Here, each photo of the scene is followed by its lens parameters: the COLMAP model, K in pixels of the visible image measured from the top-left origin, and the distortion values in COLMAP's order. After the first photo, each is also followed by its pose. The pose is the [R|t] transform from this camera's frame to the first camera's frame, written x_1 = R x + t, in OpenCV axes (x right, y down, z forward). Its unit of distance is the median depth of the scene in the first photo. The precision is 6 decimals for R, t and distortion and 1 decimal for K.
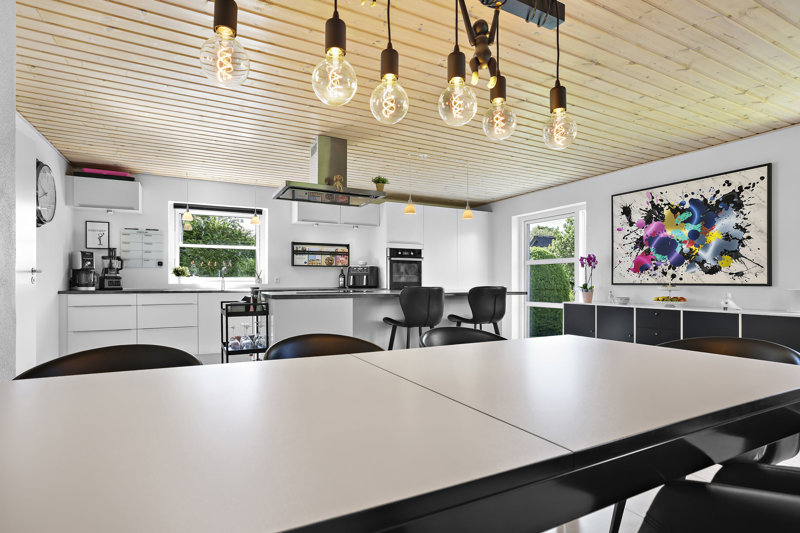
lens RADIAL K [[410.7, 0, 398.6], [0, 410.7, 280.6], [0, 0, 1]] dist [-0.012018, 0.000104]
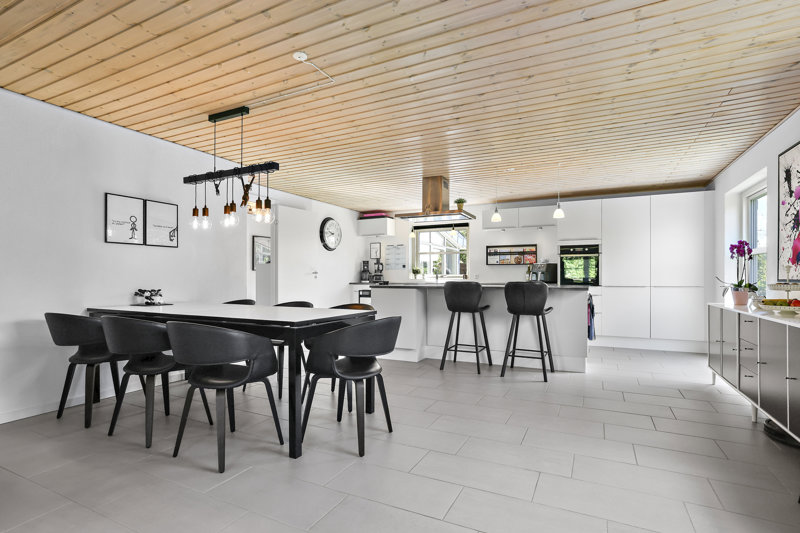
lens RADIAL K [[410.7, 0, 398.6], [0, 410.7, 280.6], [0, 0, 1]] dist [-0.012018, 0.000104]
pose [[0.594689, 0.003801, -0.803947, 0.685172], [0.002829, 0.999973, 0.006820, 0.002770], [0.803951, -0.006330, 0.594662, 0.044499]]
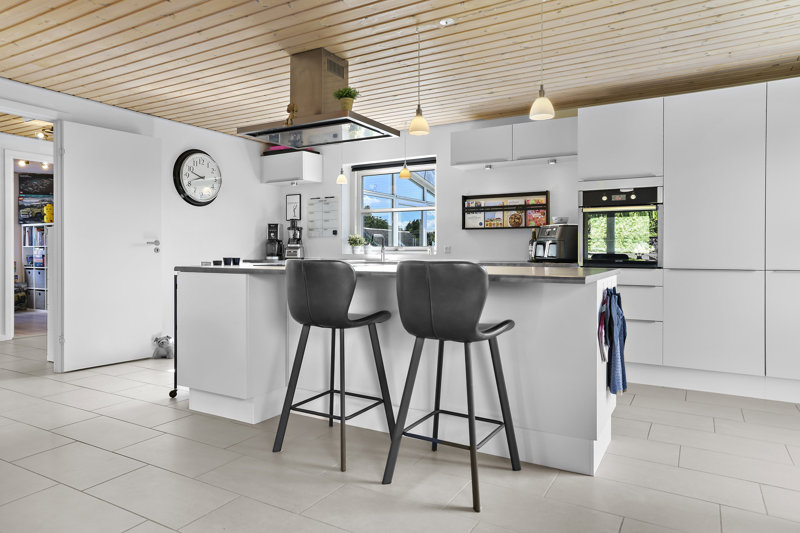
lens RADIAL K [[522.6, 0, 398.4], [0, 522.6, 258.2], [0, 0, 1]] dist [0.008174, 0.003547]
pose [[0.535449, 0.008824, -0.844521, 0.524198], [0.000710, 0.999940, 0.010899, 0.004990], [0.844567, -0.006436, 0.535411, 0.484251]]
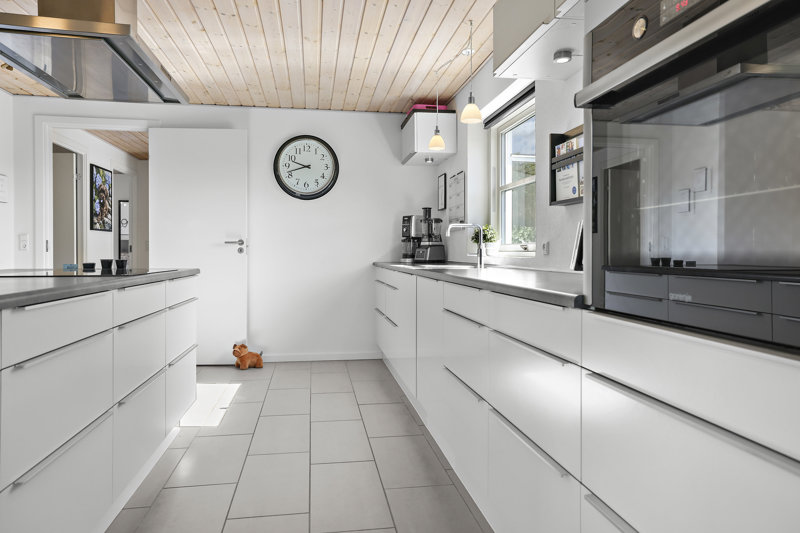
lens RADIAL K [[522.6, 0, 398.4], [0, 522.6, 258.2], [0, 0, 1]] dist [0.008174, 0.003547]
pose [[-0.295747, 0.009114, -0.955223, 0.235217], [0.000852, 0.999957, 0.009278, 0.005811], [0.955266, 0.001930, -0.295742, 1.168253]]
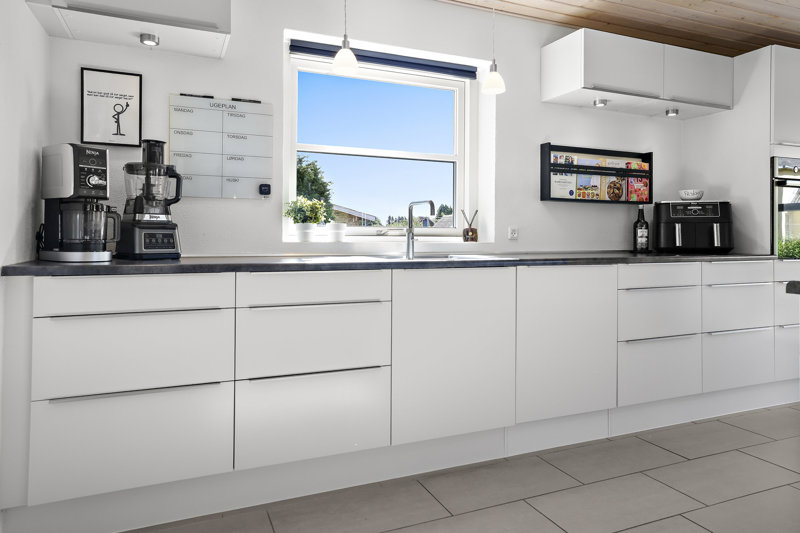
lens RADIAL K [[544.0, 0, 424.1], [0, 544.0, 231.2], [0, 0, 1]] dist [-0.000361, -0.000054]
pose [[0.998806, 0.004942, -0.048600, -0.415396], [-0.005183, 0.999975, -0.004836, -0.000439], [0.048575, 0.005082, 0.998807, 0.504937]]
